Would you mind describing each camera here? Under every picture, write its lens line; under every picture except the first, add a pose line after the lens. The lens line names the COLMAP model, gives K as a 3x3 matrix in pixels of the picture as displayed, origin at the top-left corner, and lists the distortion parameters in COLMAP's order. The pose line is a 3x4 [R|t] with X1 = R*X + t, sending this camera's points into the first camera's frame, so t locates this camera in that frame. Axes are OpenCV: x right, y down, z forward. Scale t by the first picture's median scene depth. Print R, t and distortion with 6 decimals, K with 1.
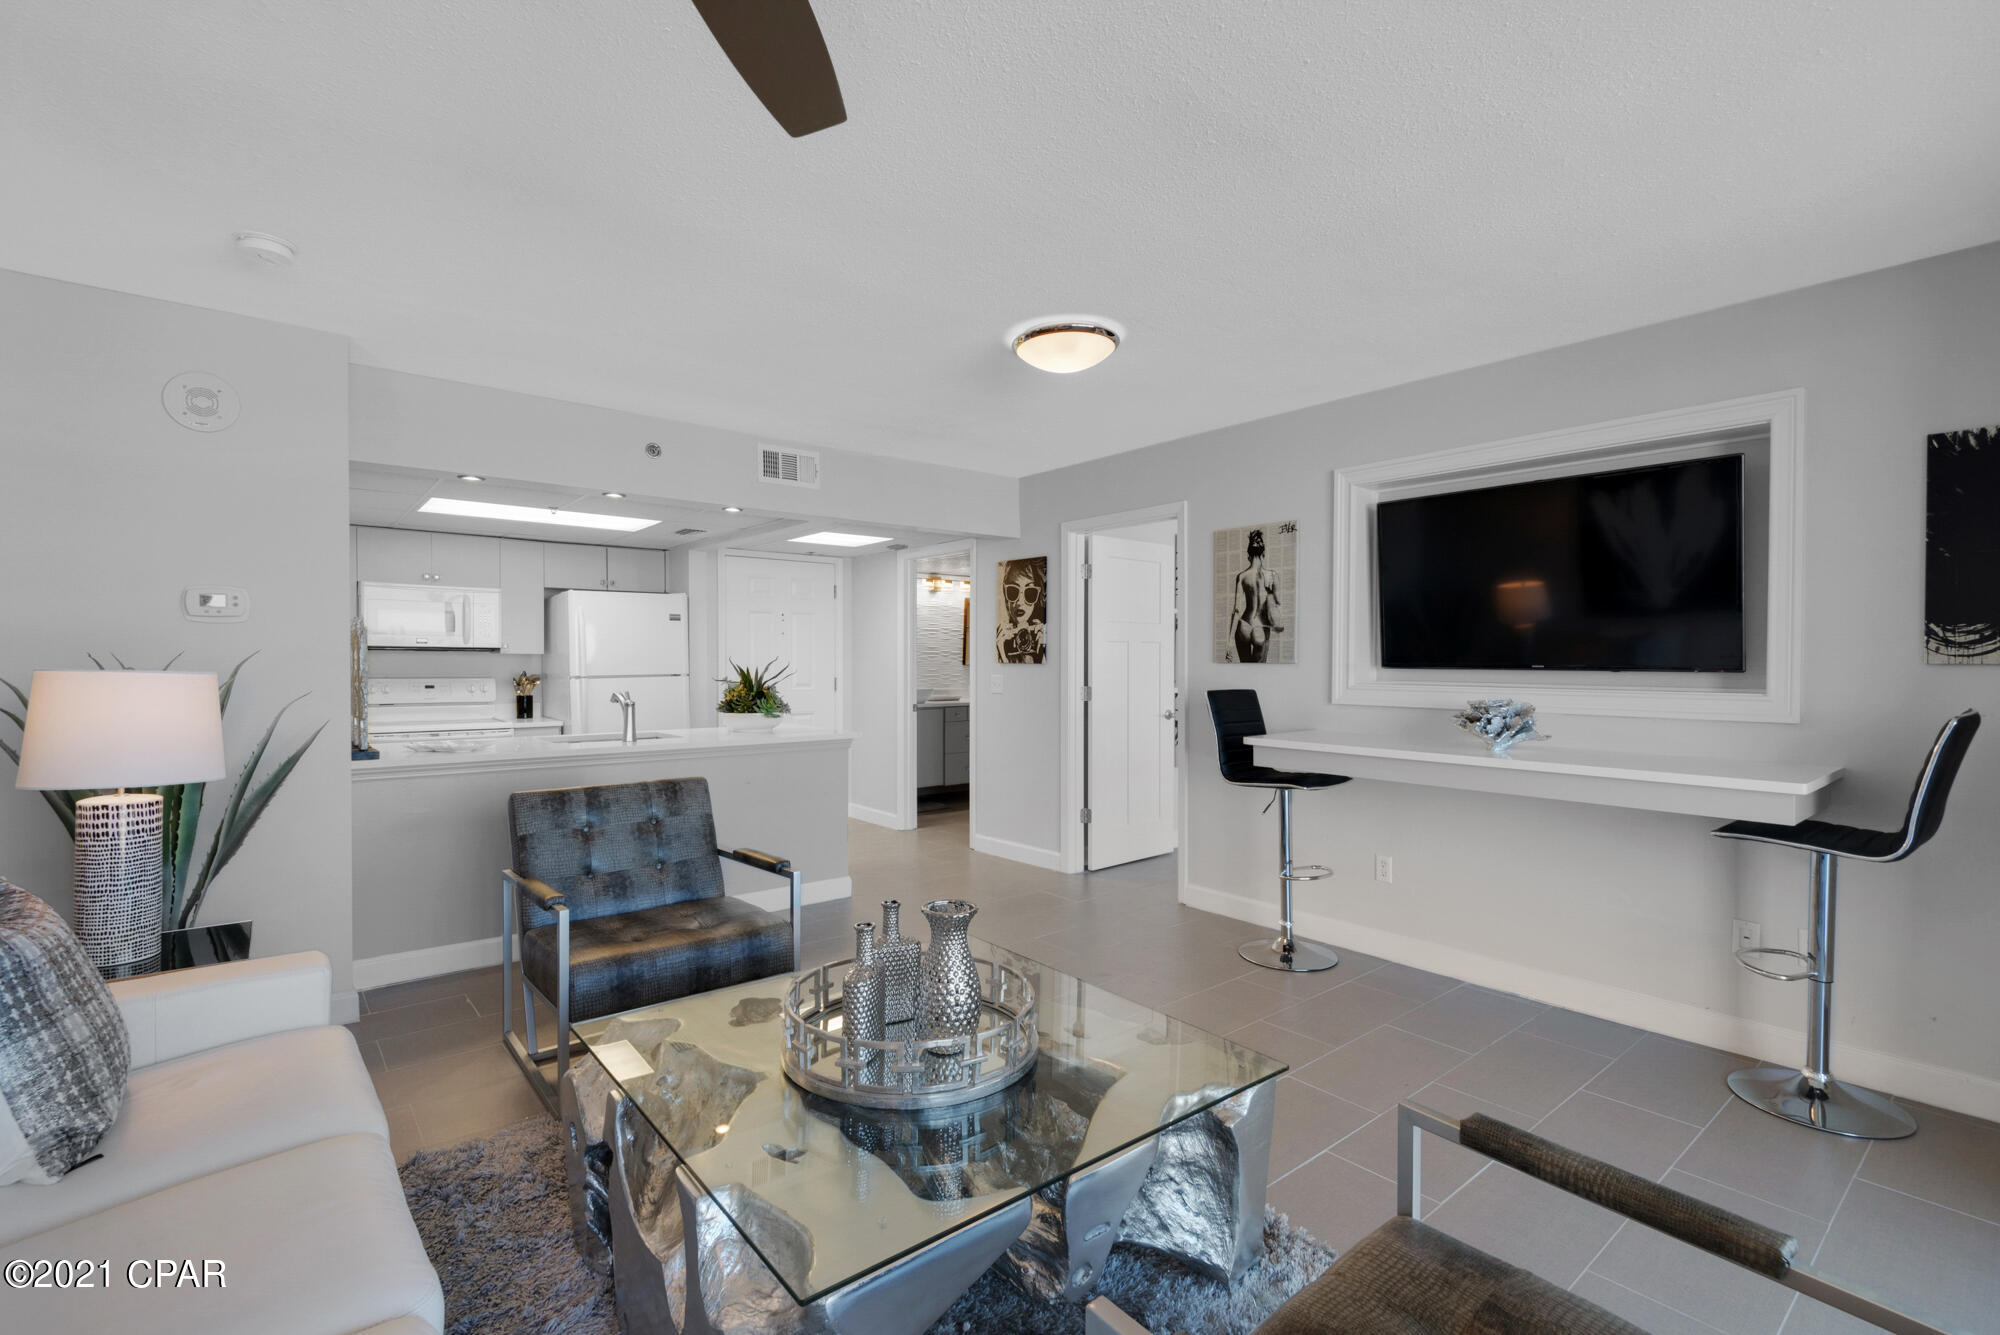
lens RADIAL K [[890.1, 0, 966.9], [0, 890.1, 663.4], [0, 0, 1]] dist [0.029708, -0.020849]
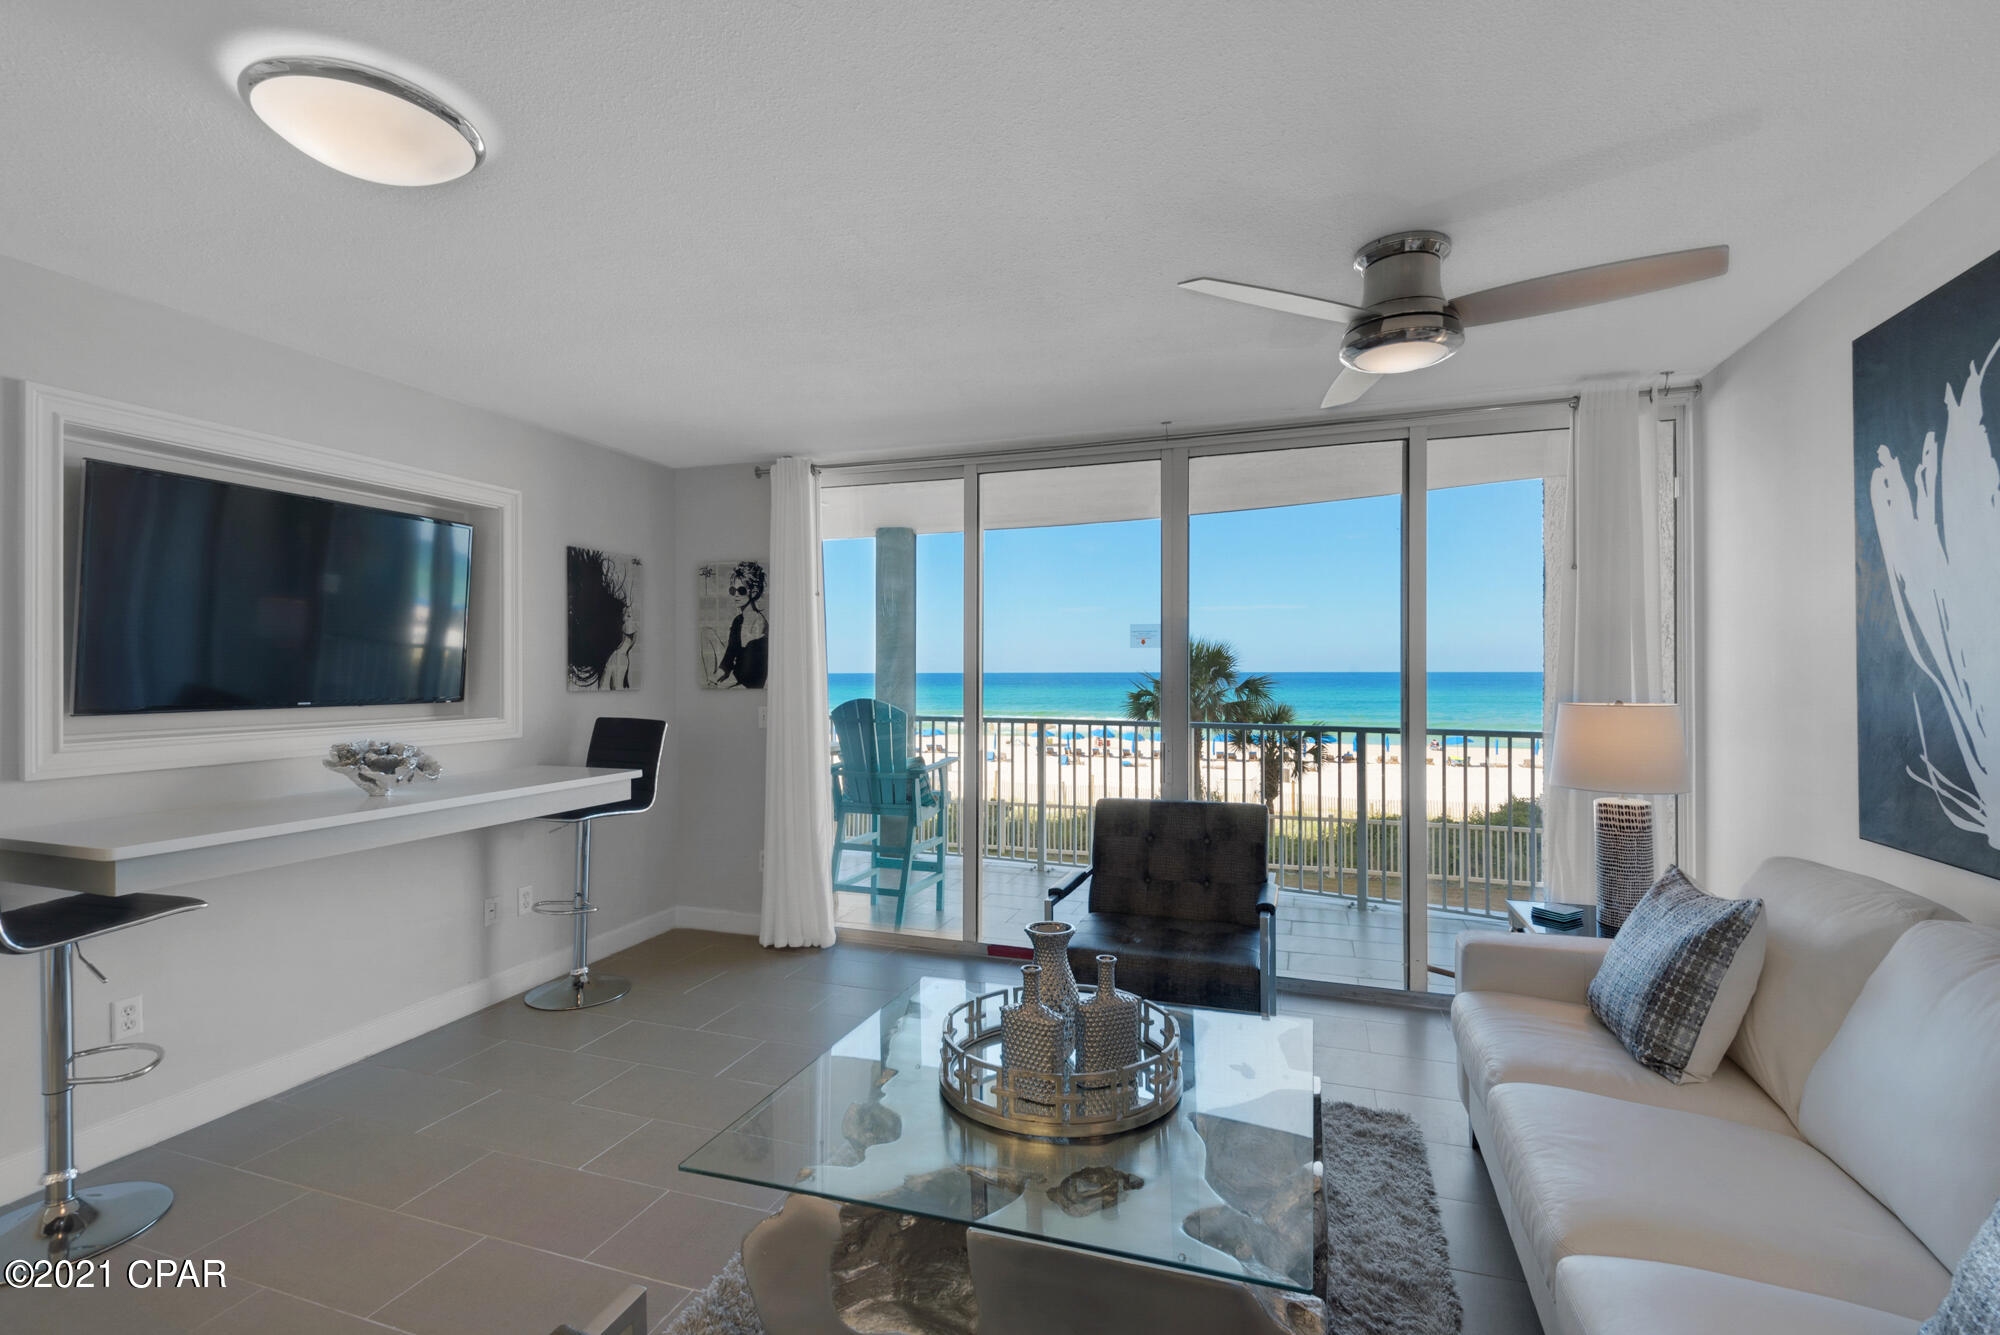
lens RADIAL K [[884.9, 0, 1046.3], [0, 884.9, 667.5], [0, 0, 1]] dist [0.000583, -0.000188]
pose [[-0.568410, 0.001683, 0.822744, -0.401709], [0.005642, 0.999982, 0.001852, -0.023506], [-0.822726, 0.005695, -0.568409, 0.713966]]
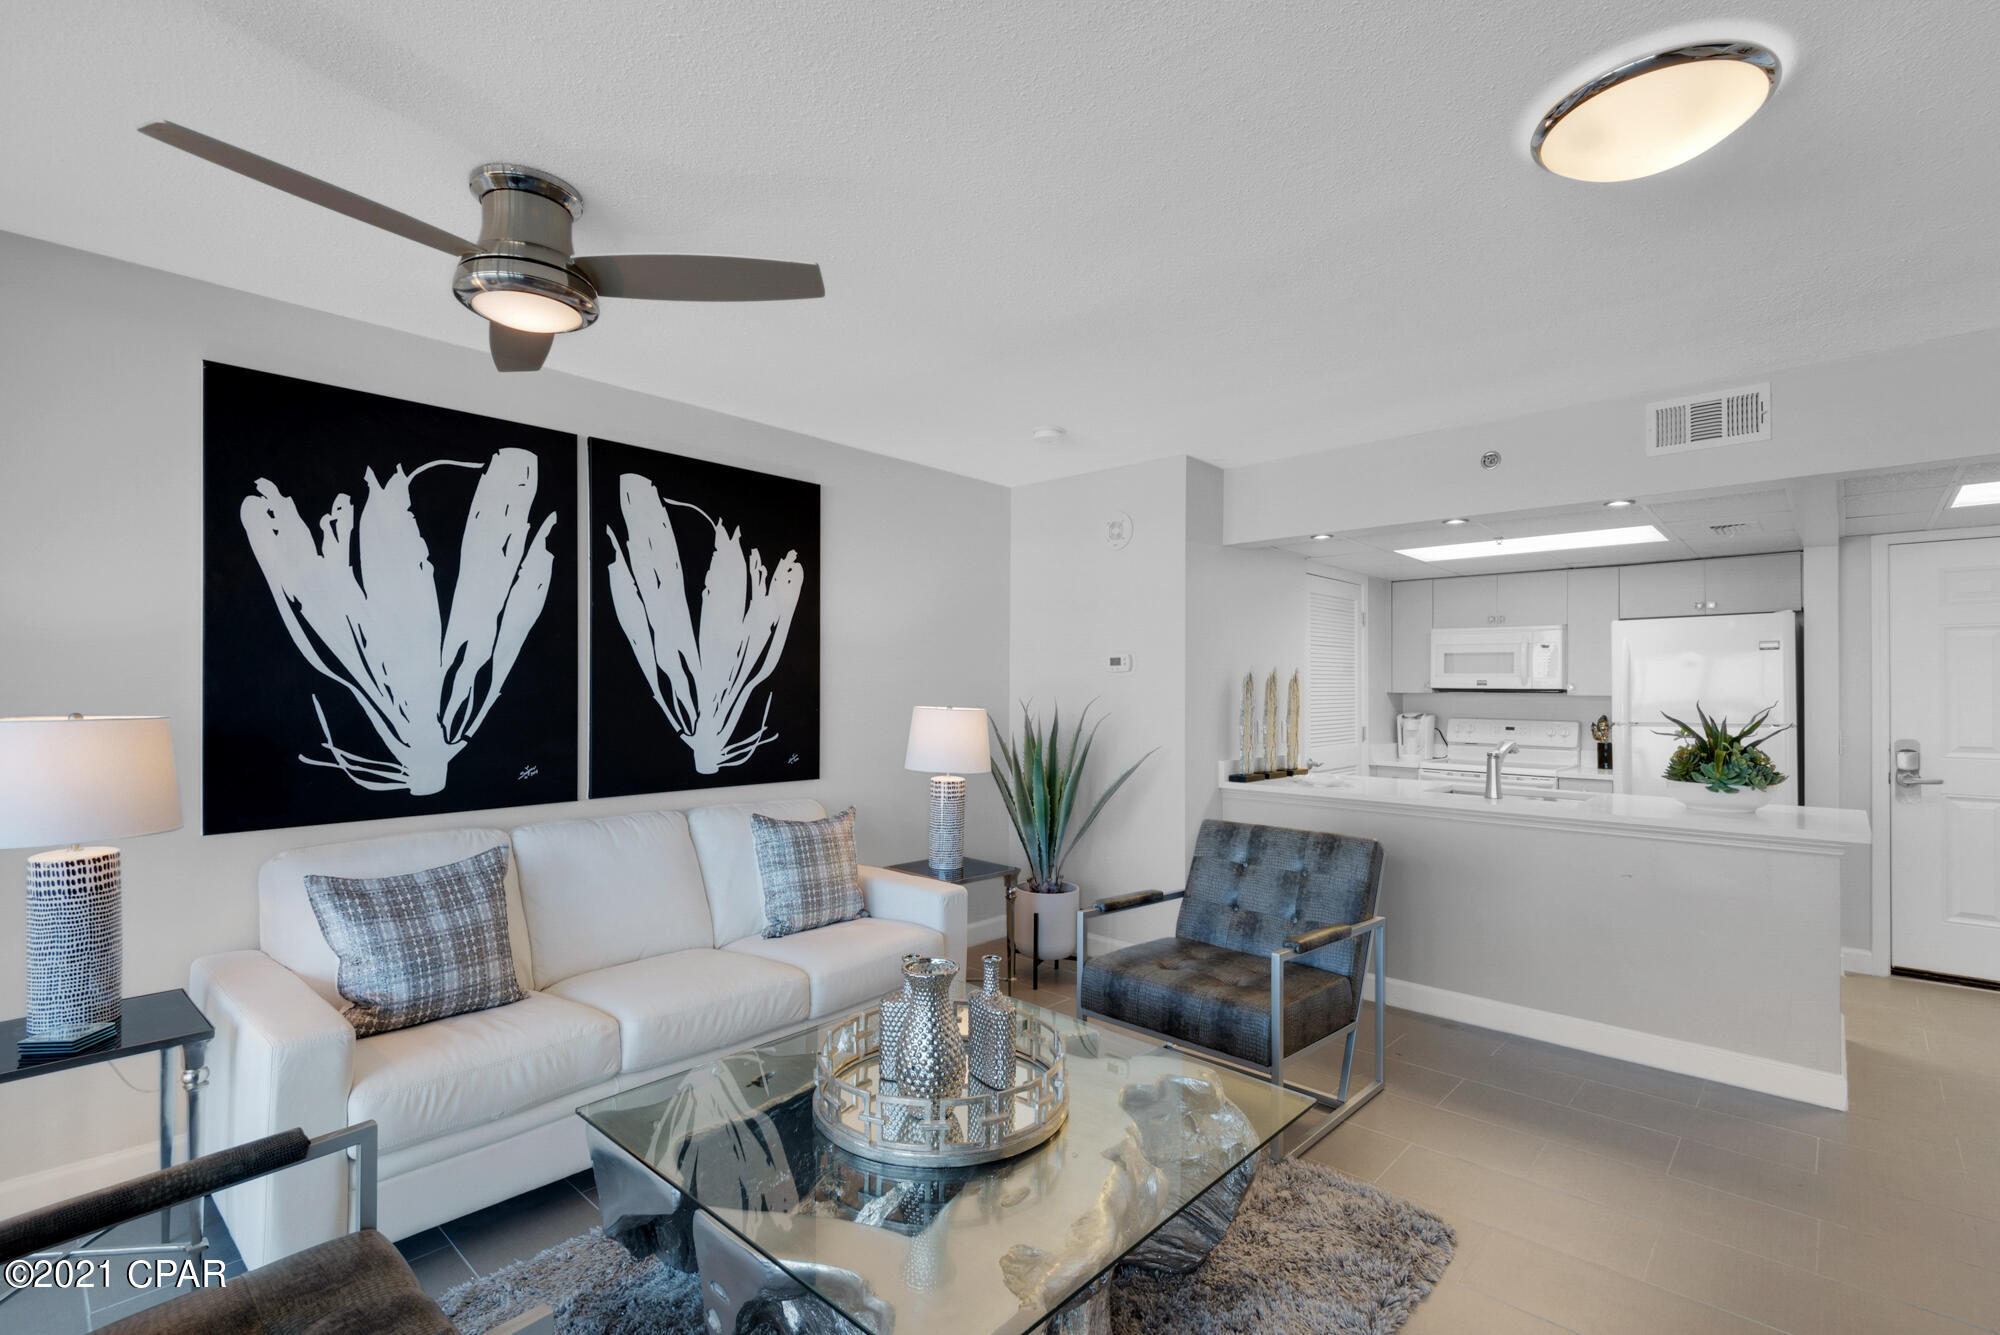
lens RADIAL K [[890.3, 0, 1023.0], [0, 890.3, 687.4], [0, 0, 1]] dist [0.046288, -0.032157]
pose [[0.165461, -0.007525, -0.986188, 0.425147], [-0.008372, 0.999924, -0.009035, -0.009188], [0.986181, 0.009752, 0.165386, 0.418269]]
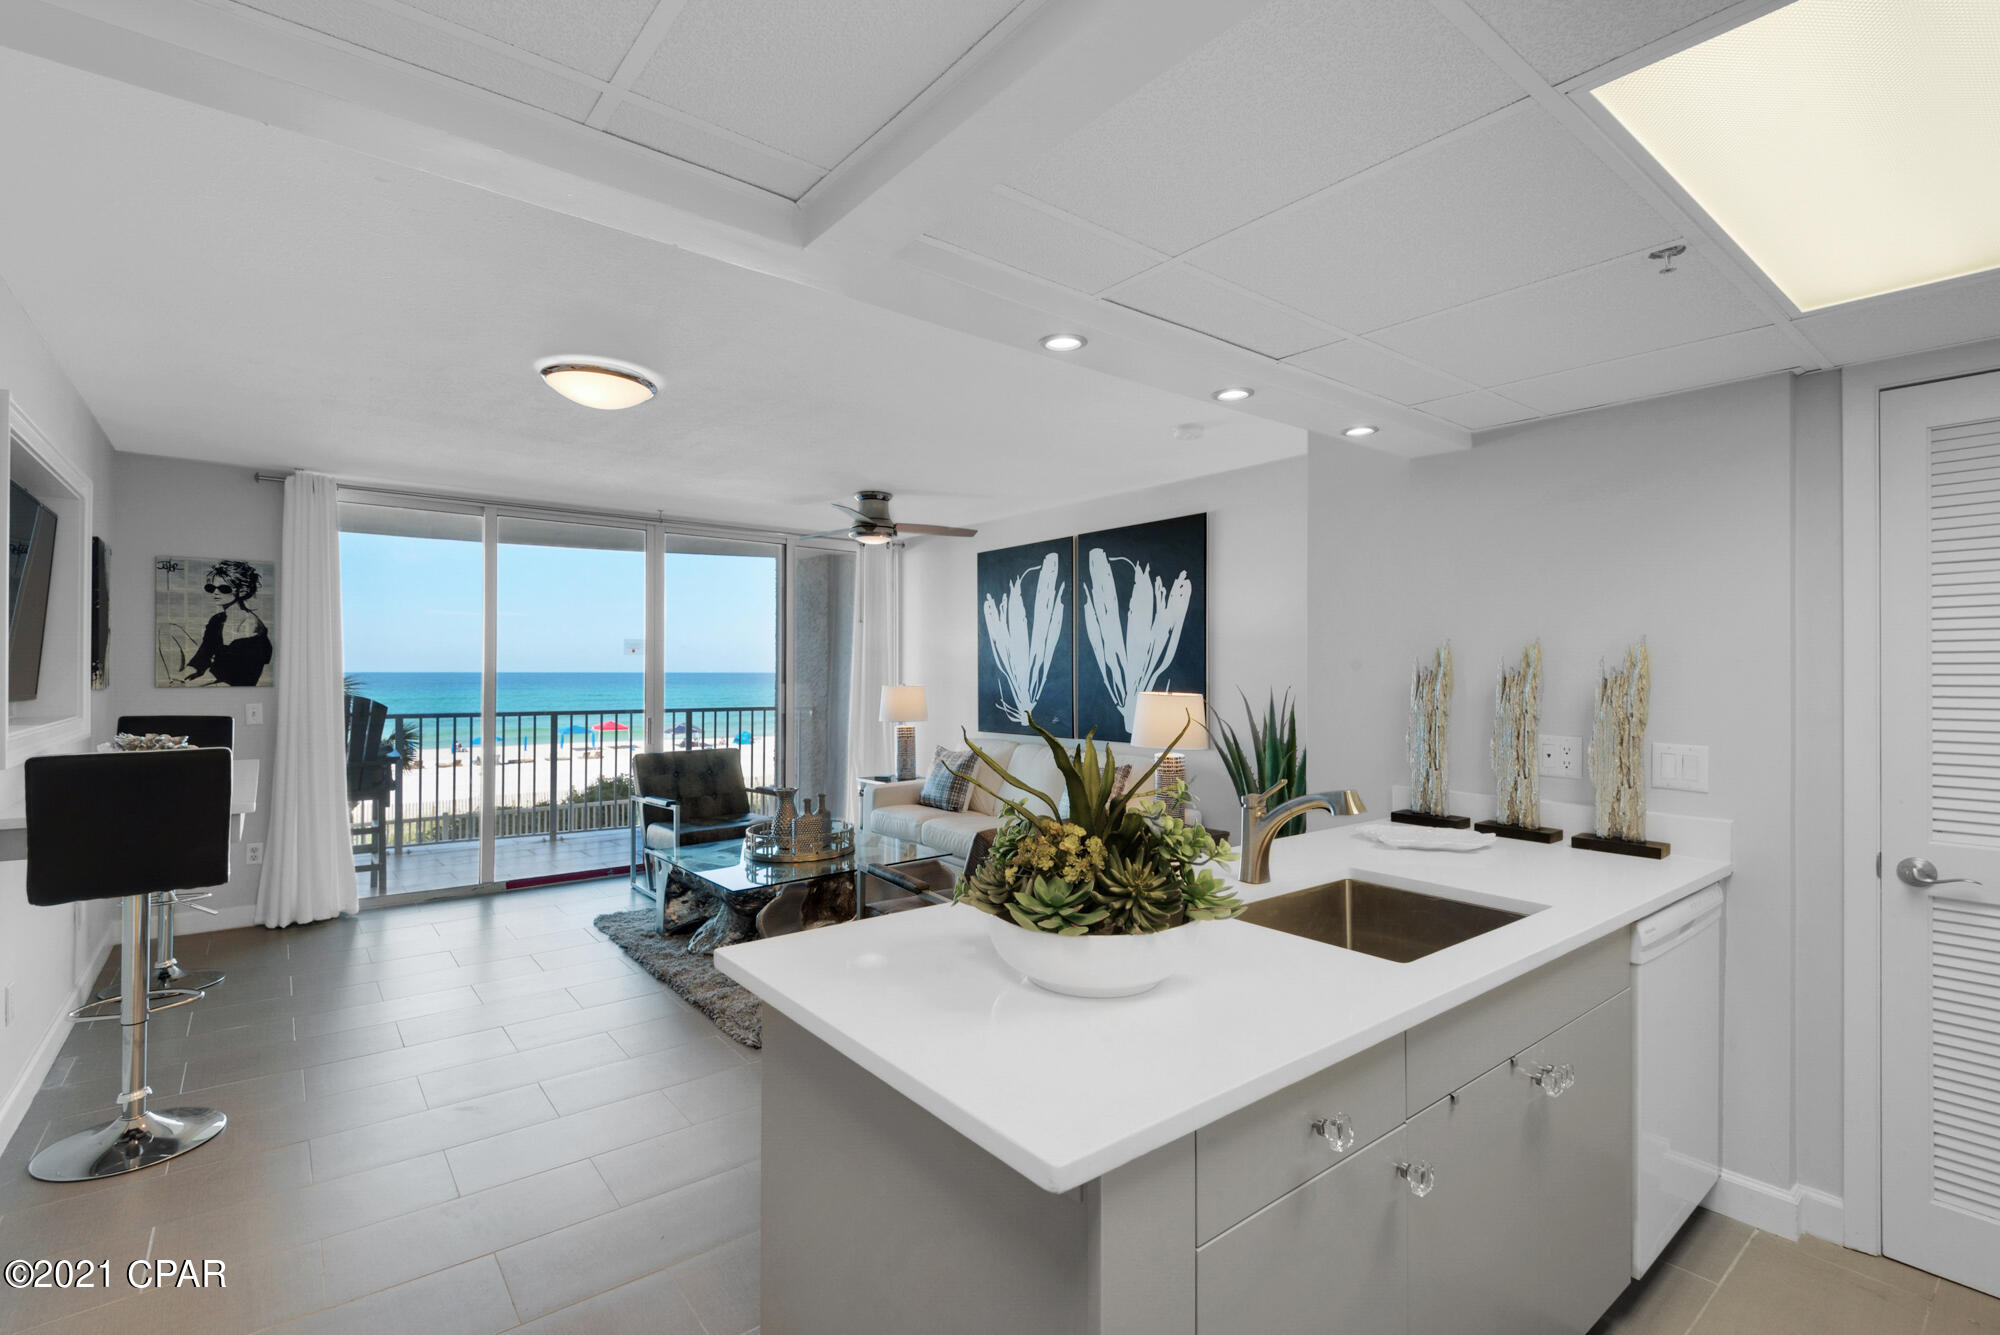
lens RADIAL K [[858.9, 0, 979.1], [0, 858.9, 662.3], [0, 0, 1]] dist [0.025038, -0.017373]
pose [[-0.999814, -0.004716, -0.018694, -0.211703], [-0.004646, 0.999982, -0.003765, -0.027604], [0.018712, -0.003677, -0.999818, 1.467337]]
